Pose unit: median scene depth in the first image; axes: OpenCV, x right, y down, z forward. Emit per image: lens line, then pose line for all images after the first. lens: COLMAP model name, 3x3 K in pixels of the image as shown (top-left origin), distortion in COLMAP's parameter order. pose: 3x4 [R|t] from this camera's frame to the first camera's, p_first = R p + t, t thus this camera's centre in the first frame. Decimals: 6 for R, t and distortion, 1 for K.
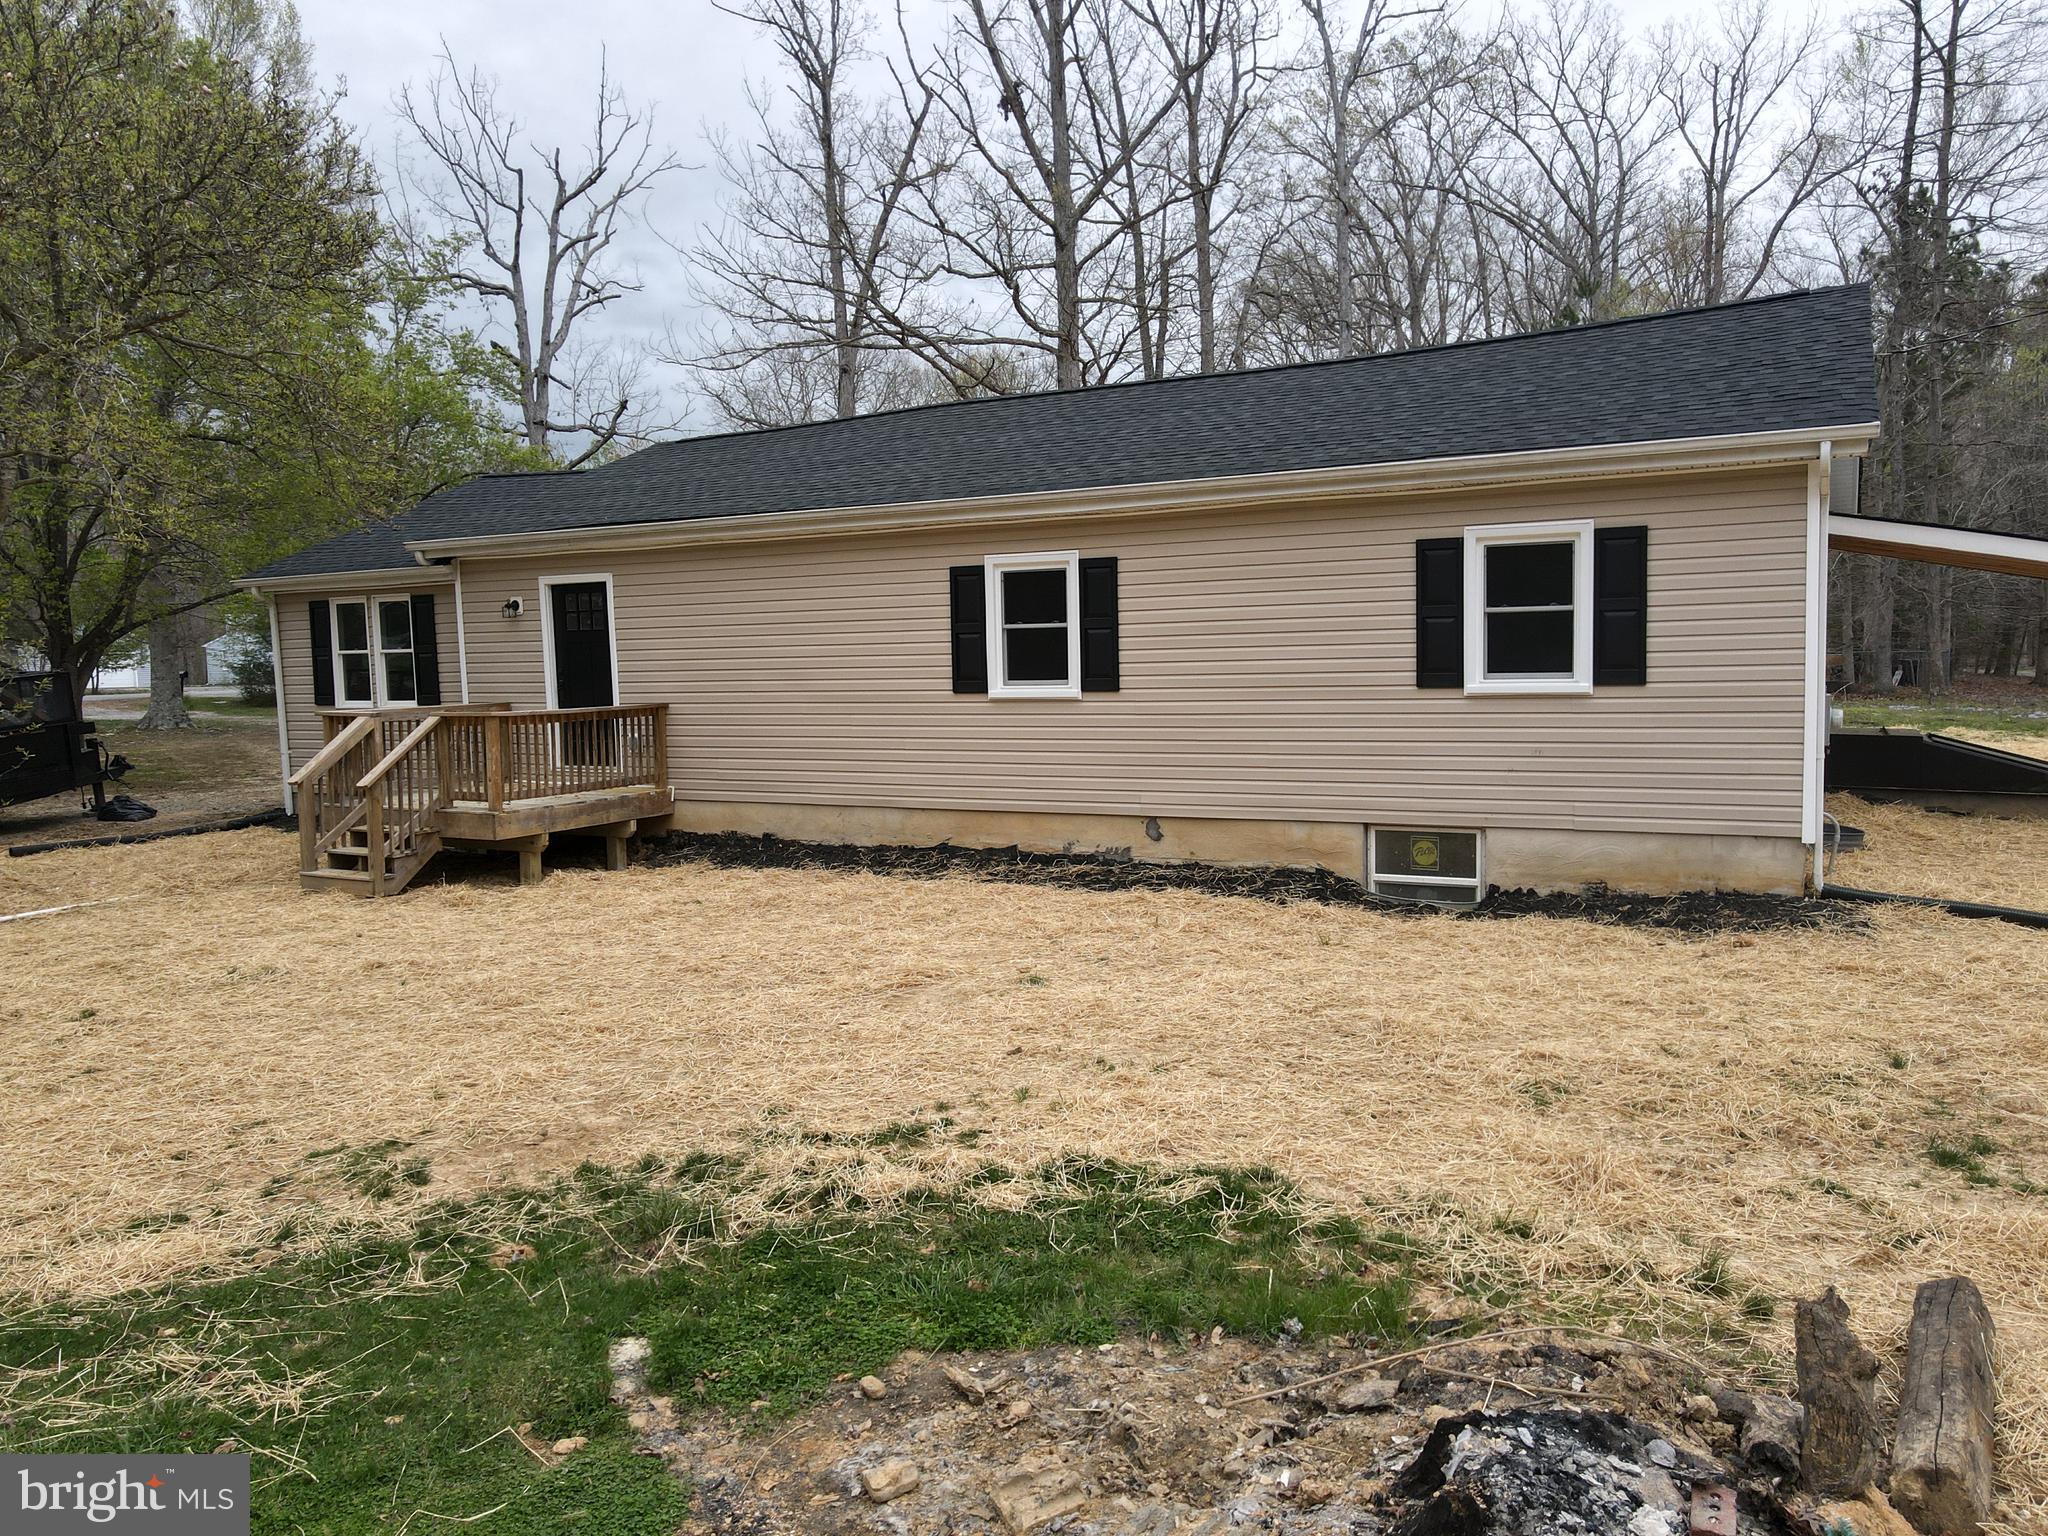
lens RADIAL K [[1493.8, 0, 1015.6], [0, 1493.8, 764.7], [0, 0, 1]] dist [0.005915, 0.014037]
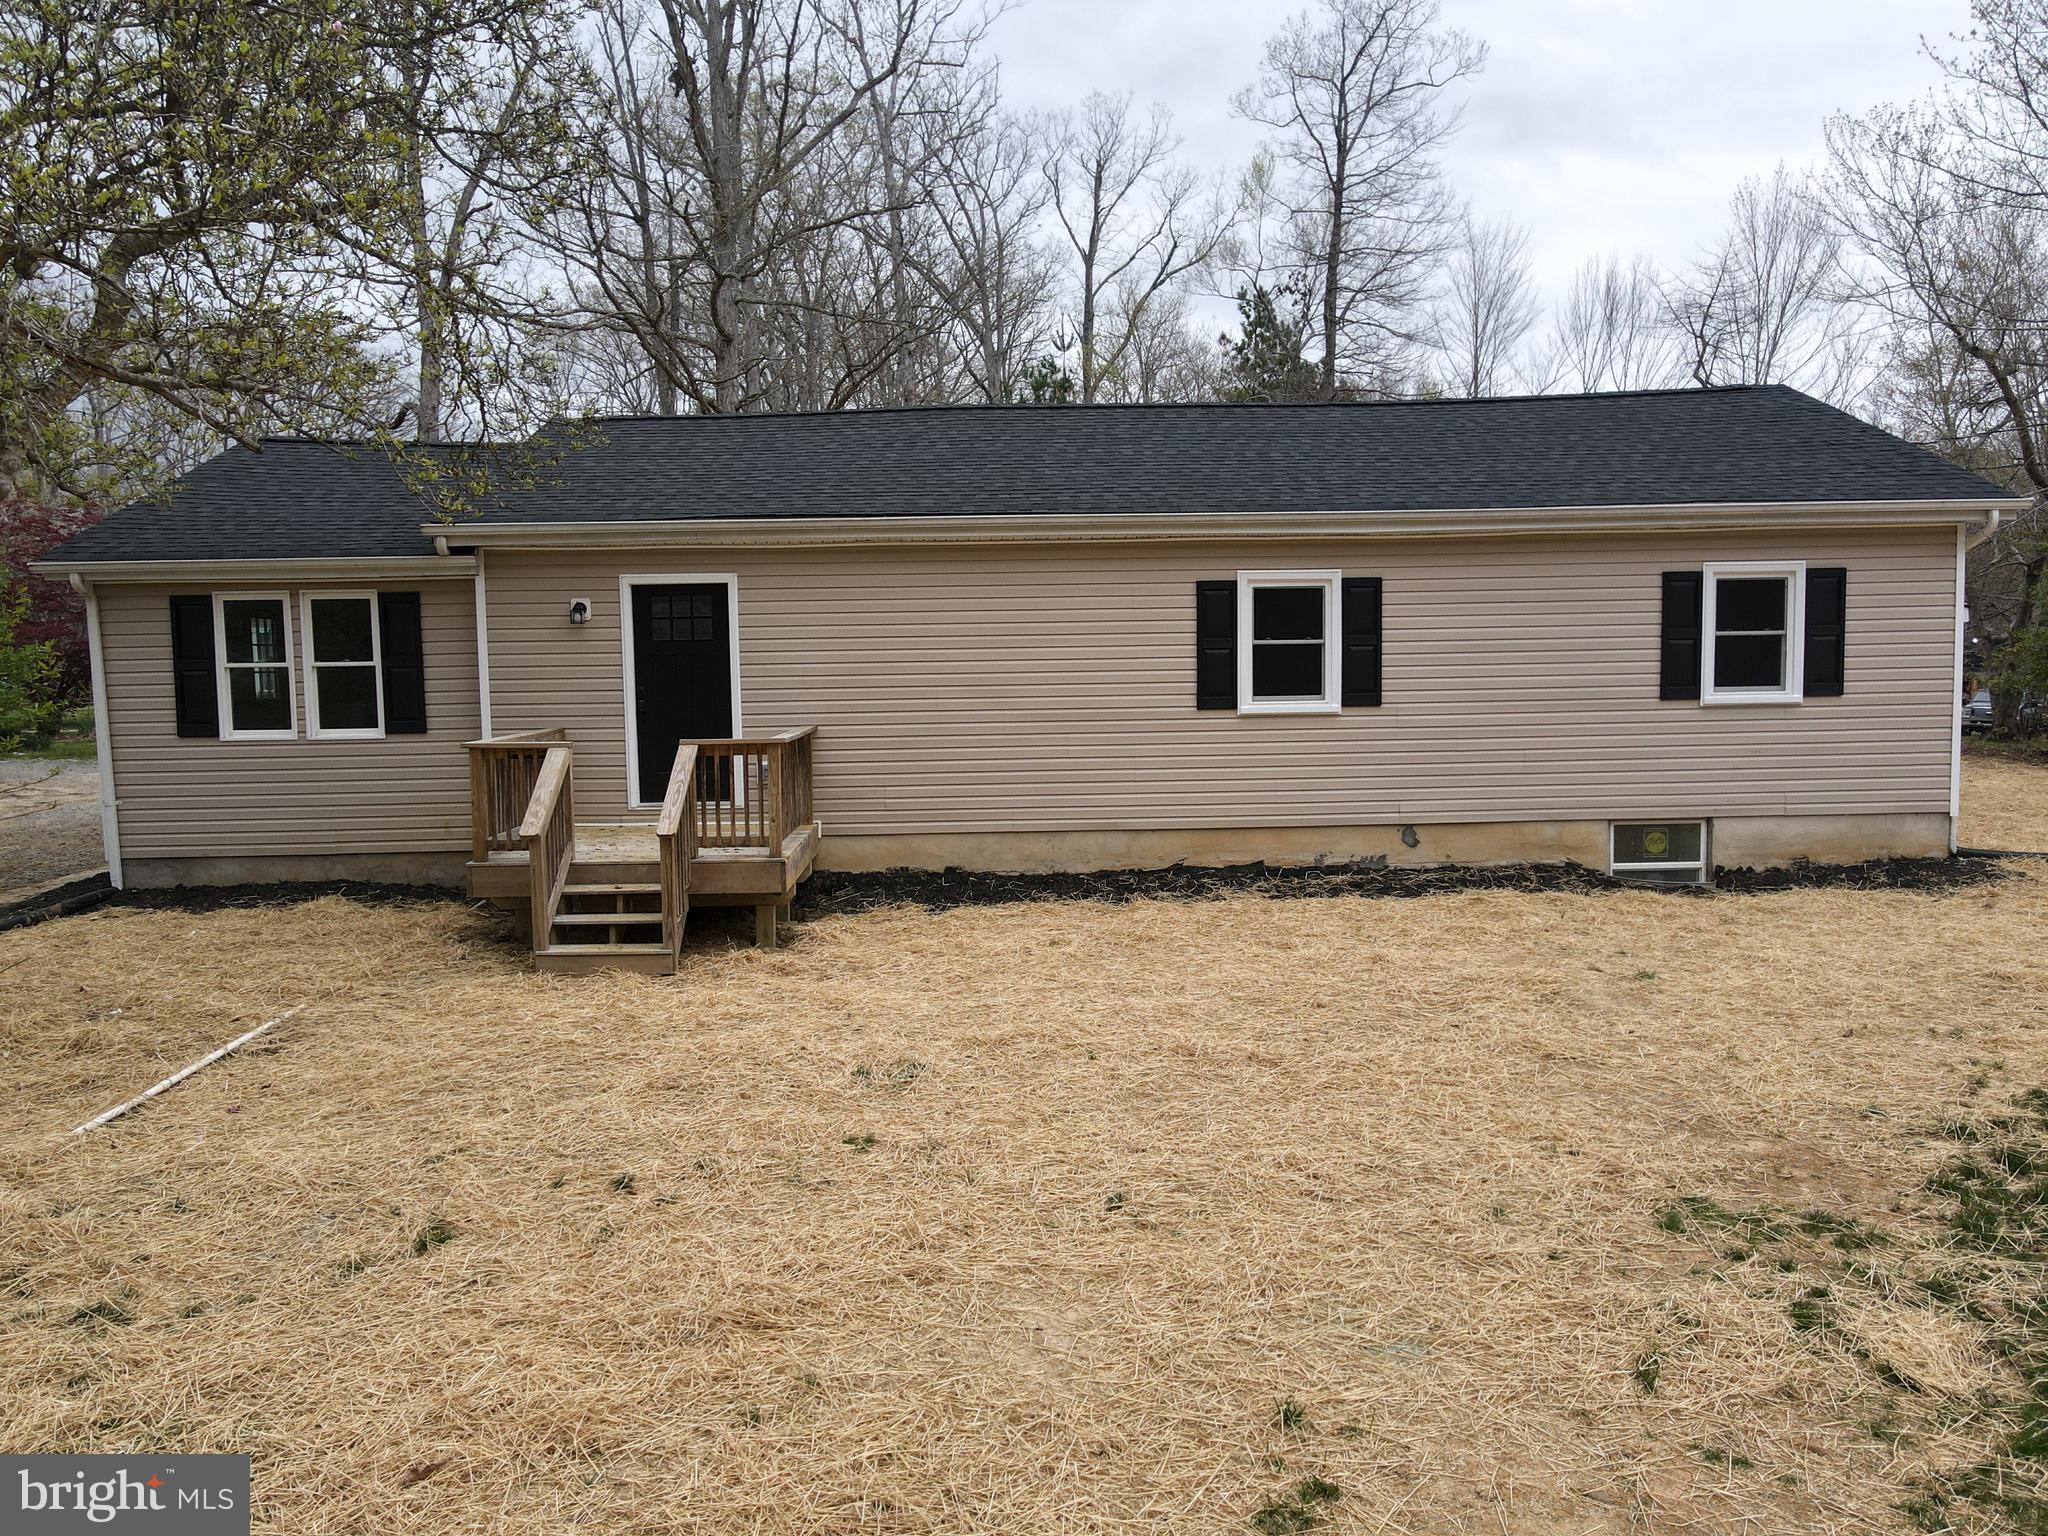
lens RADIAL K [[1493.8, 0, 1014.7], [0, 1493.8, 763.3], [0, 0, 1]] dist [0.005915, 0.014037]
pose [[0.865631, -0.028091, 0.499894, -0.666483], [0.035045, 0.999375, -0.004525, -0.013073], [-0.499455, 0.021436, 0.866075, 0.222529]]
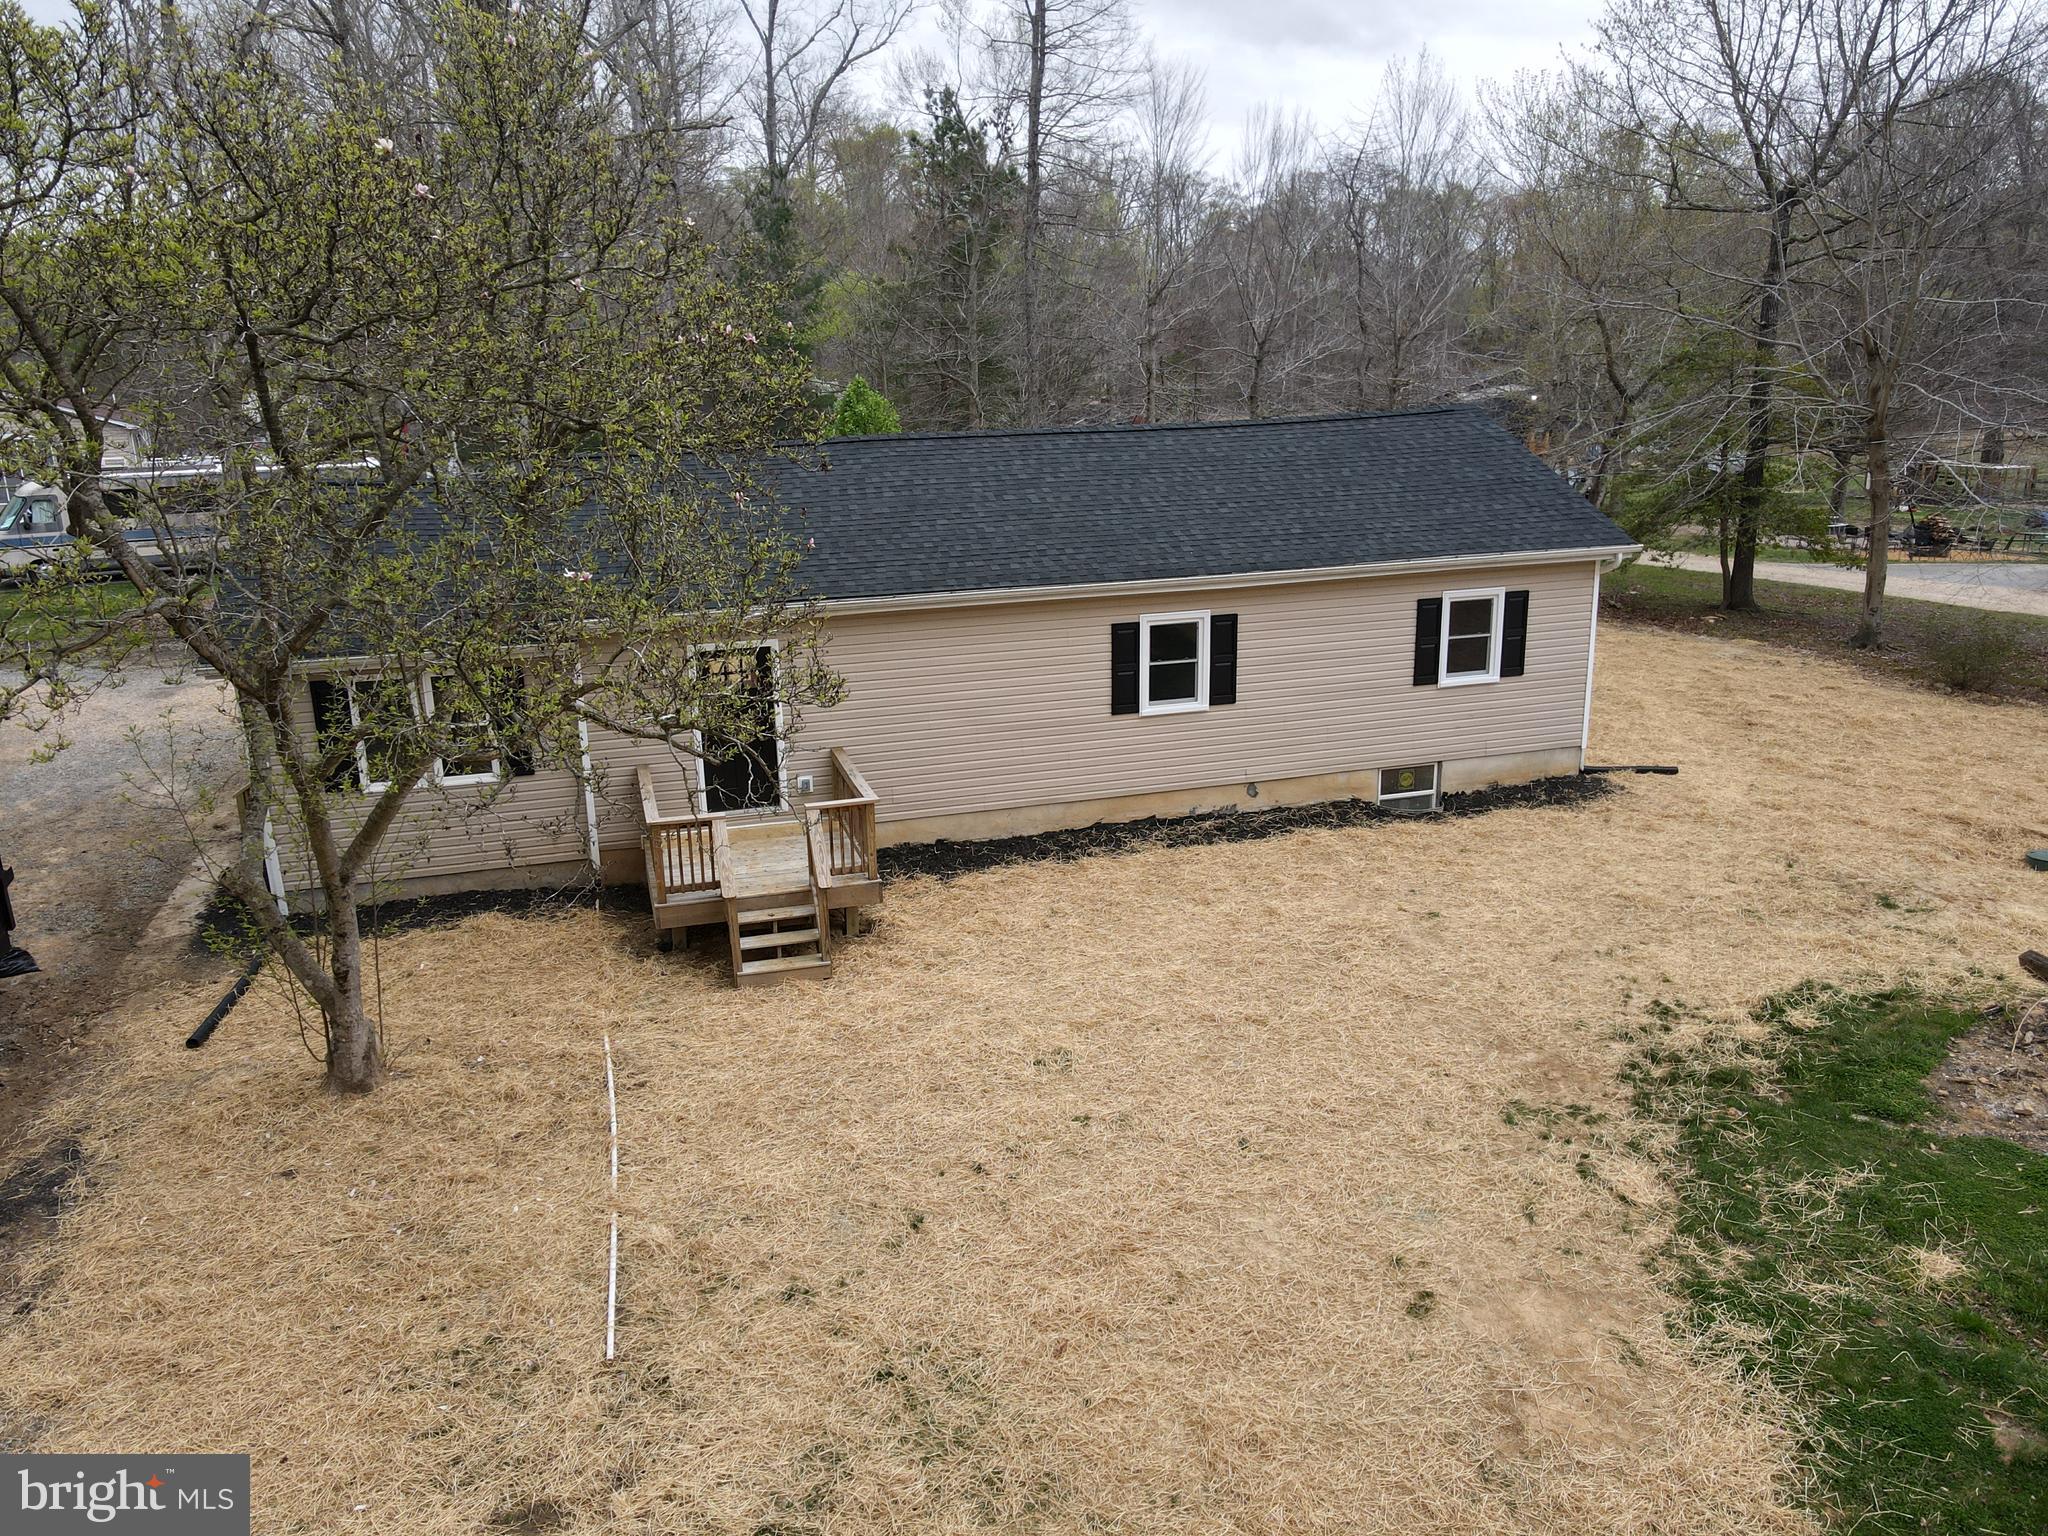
lens RADIAL K [[1493.8, 0, 1011.7], [0, 1493.8, 759.3], [0, 0, 1]] dist [0.005915, 0.014037]
pose [[0.712991, -0.179849, 0.677716, -1.083139], [0.061032, 0.978795, 0.195539, -0.293023], [-0.698512, -0.098055, 0.708848, 0.103011]]
